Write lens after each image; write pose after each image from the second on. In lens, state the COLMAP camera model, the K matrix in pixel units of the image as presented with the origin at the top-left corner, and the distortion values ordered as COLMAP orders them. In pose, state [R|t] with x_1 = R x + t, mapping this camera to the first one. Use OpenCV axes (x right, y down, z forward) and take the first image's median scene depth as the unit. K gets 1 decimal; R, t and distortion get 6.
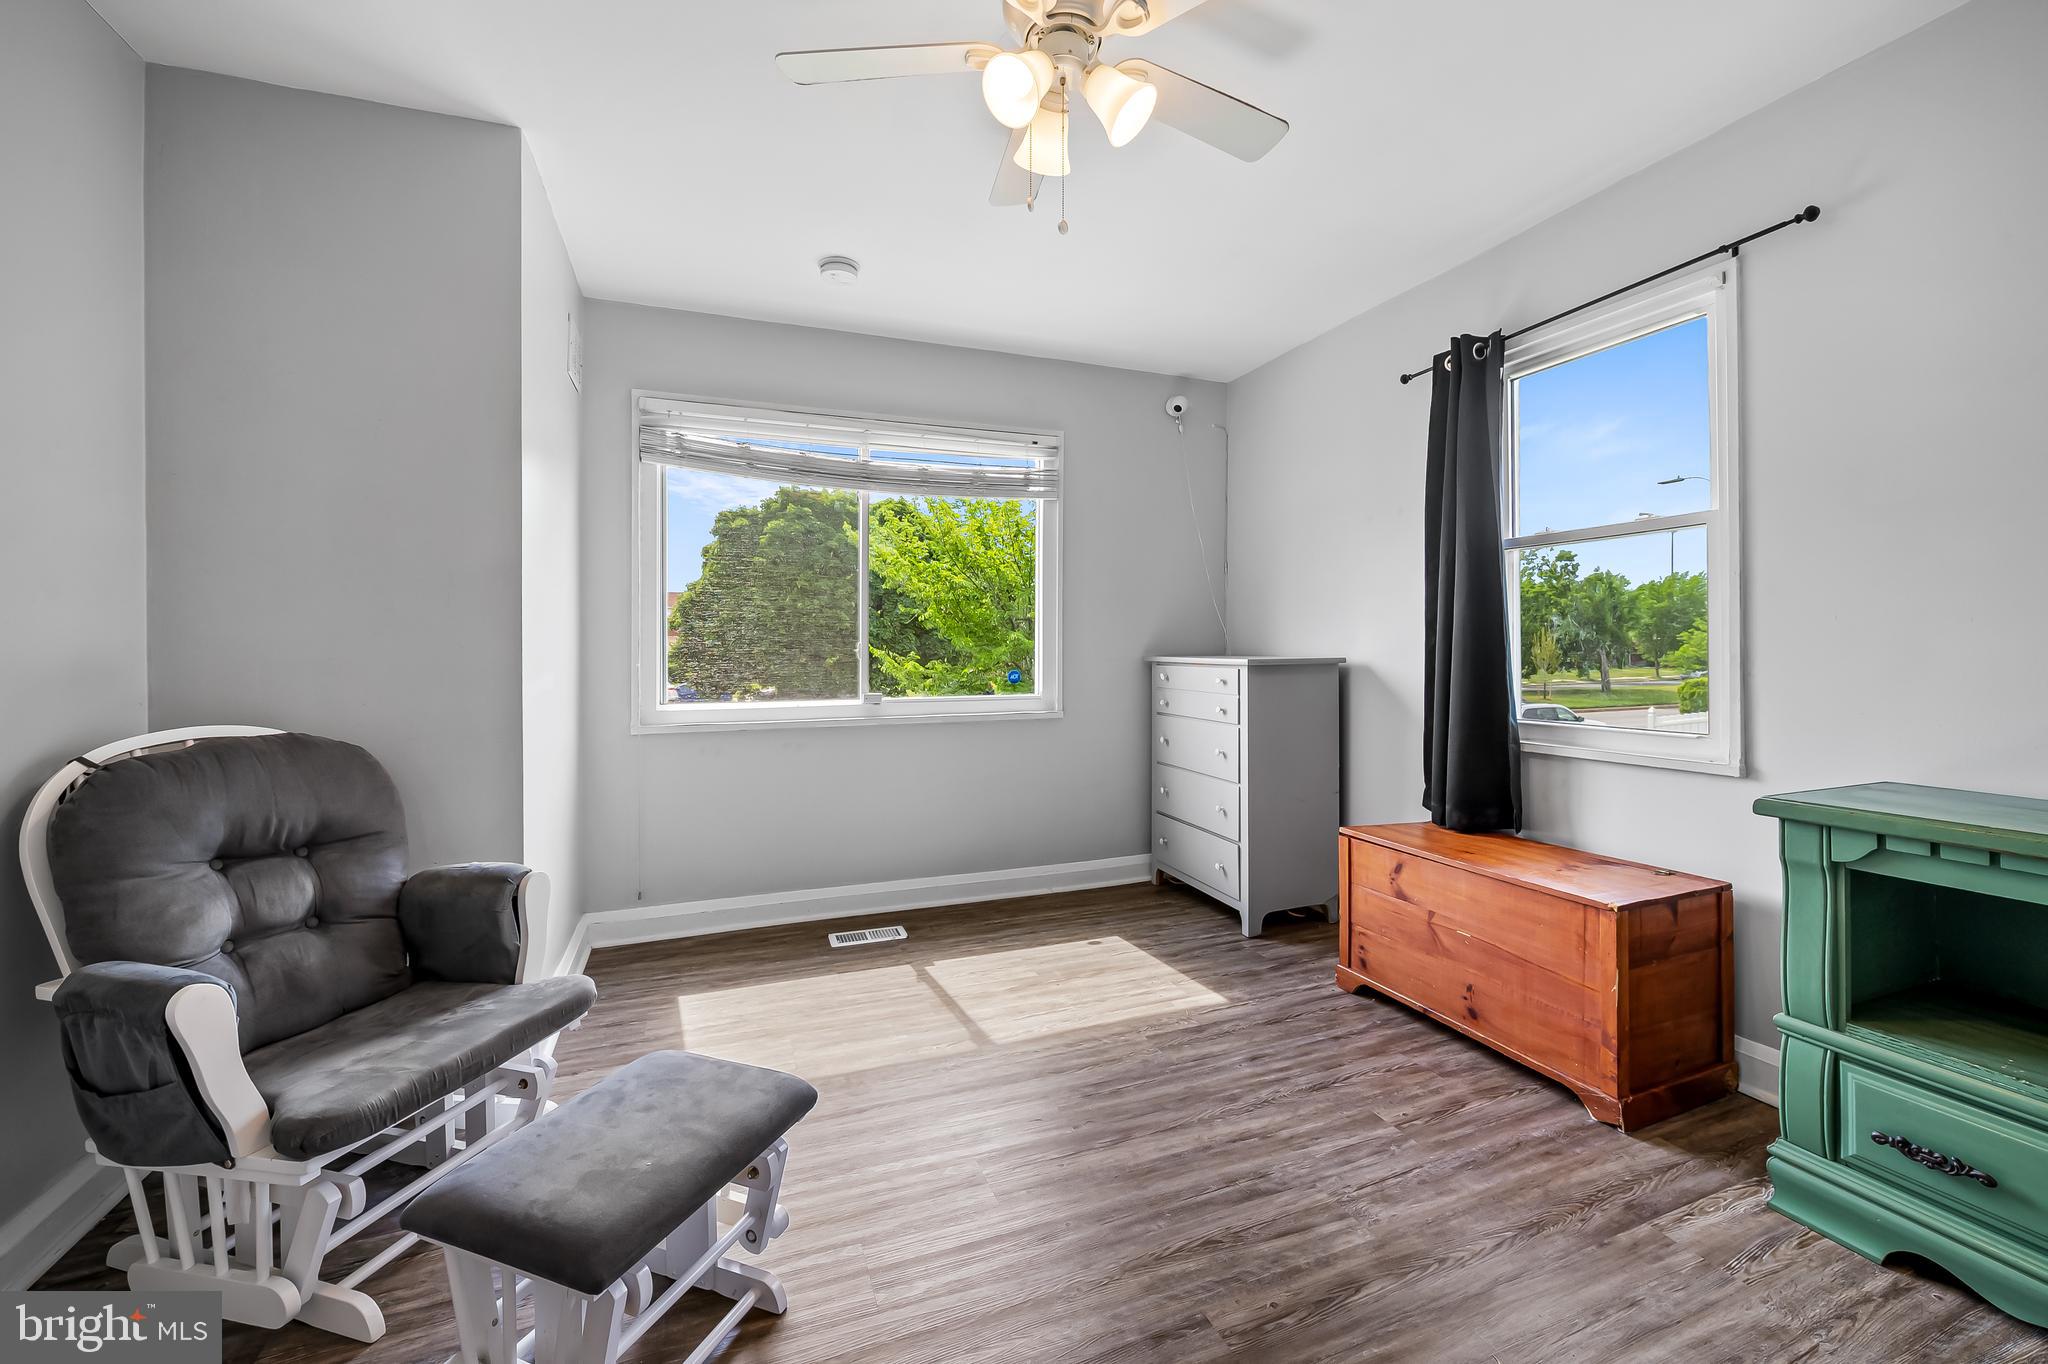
lens RADIAL K [[810.4, 0, 1029.9], [0, 810.4, 637.3], [0, 0, 1]] dist [-0.007691, 0.000144]
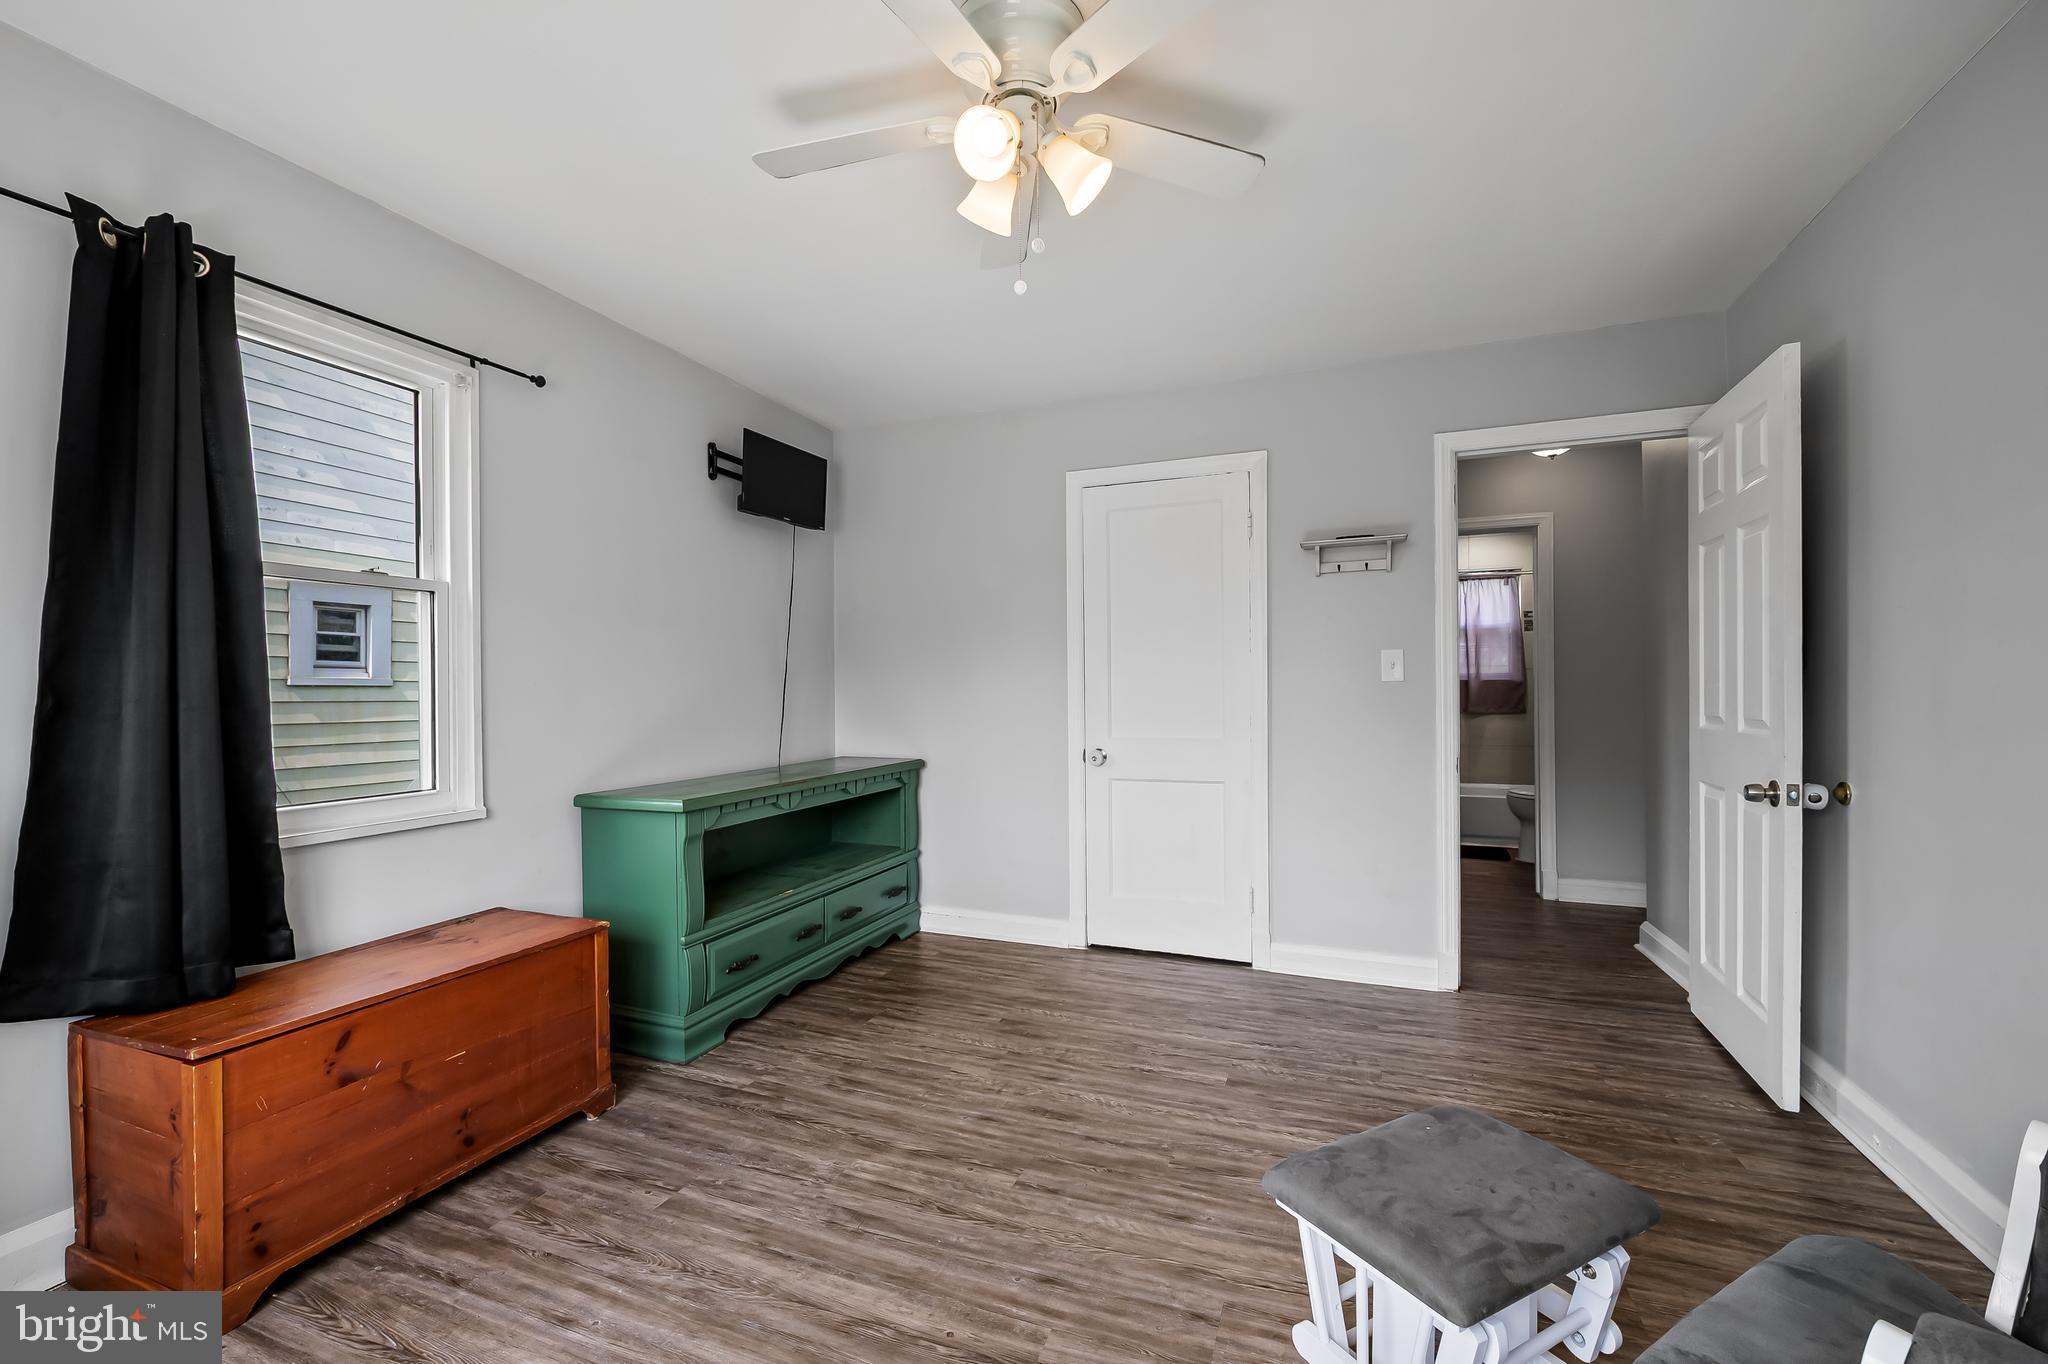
lens RADIAL K [[810.4, 0, 1030.7], [0, 810.4, 698.9], [0, 0, 1]] dist [-0.007691, 0.000144]
pose [[-0.728884, 0.006826, 0.684603, -0.531876], [0.006278, 0.999975, -0.003287, 0.010762], [-0.684608, 0.001902, -0.728909, 1.398034]]
